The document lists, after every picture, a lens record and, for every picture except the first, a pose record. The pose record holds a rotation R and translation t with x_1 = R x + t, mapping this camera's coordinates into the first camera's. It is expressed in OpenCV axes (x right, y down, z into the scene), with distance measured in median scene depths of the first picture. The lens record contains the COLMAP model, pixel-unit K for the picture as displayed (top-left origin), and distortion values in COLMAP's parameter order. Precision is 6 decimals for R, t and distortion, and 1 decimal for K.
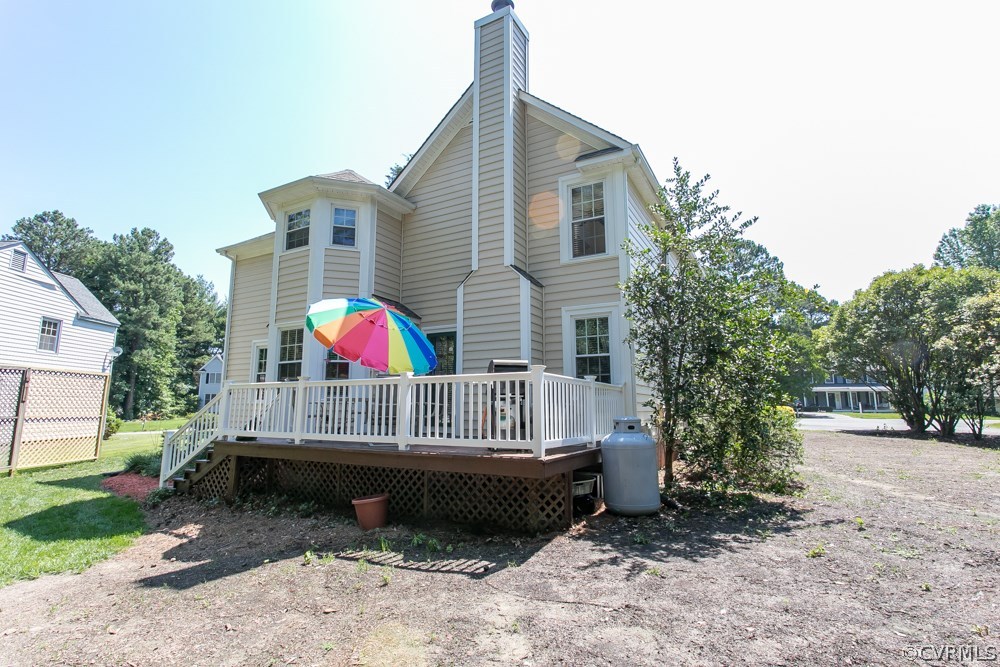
lens RADIAL K [[493.0, 0, 498.4], [0, 493.0, 323.9], [0, 0, 1]] dist [-0.001487, 0.000000]
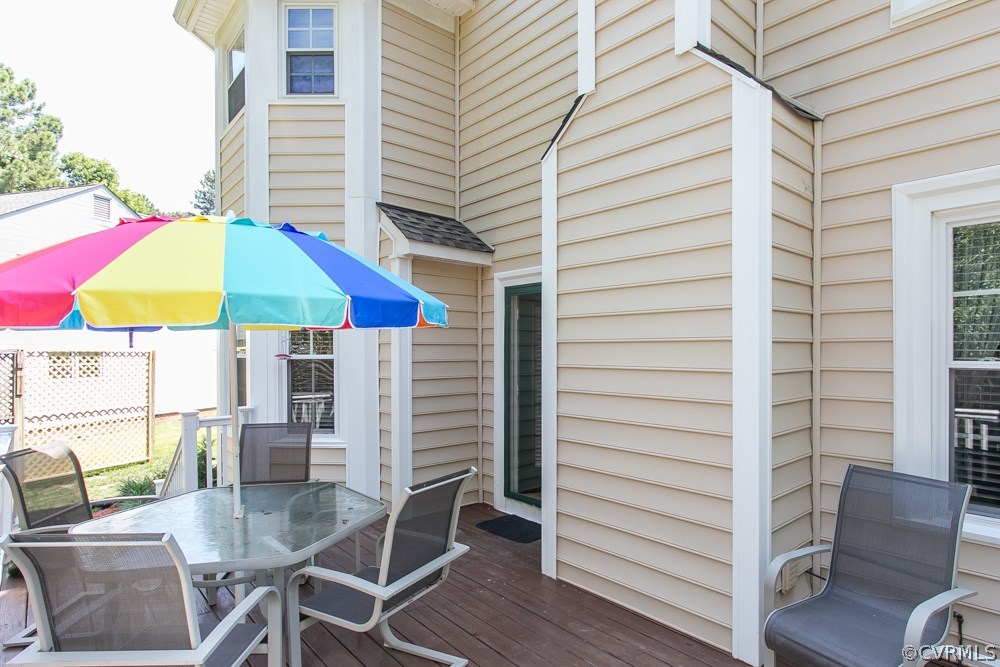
lens RADIAL K [[616.7, 0, 502.3], [0, 616.7, 366.6], [0, 0, 1]] dist [-0.002846, -0.000279]
pose [[0.948584, 0.000723, -0.316526, 0.029071], [0.055409, 0.984178, 0.168298, -0.002652], [0.311639, -0.177183, 0.933535, 0.568902]]
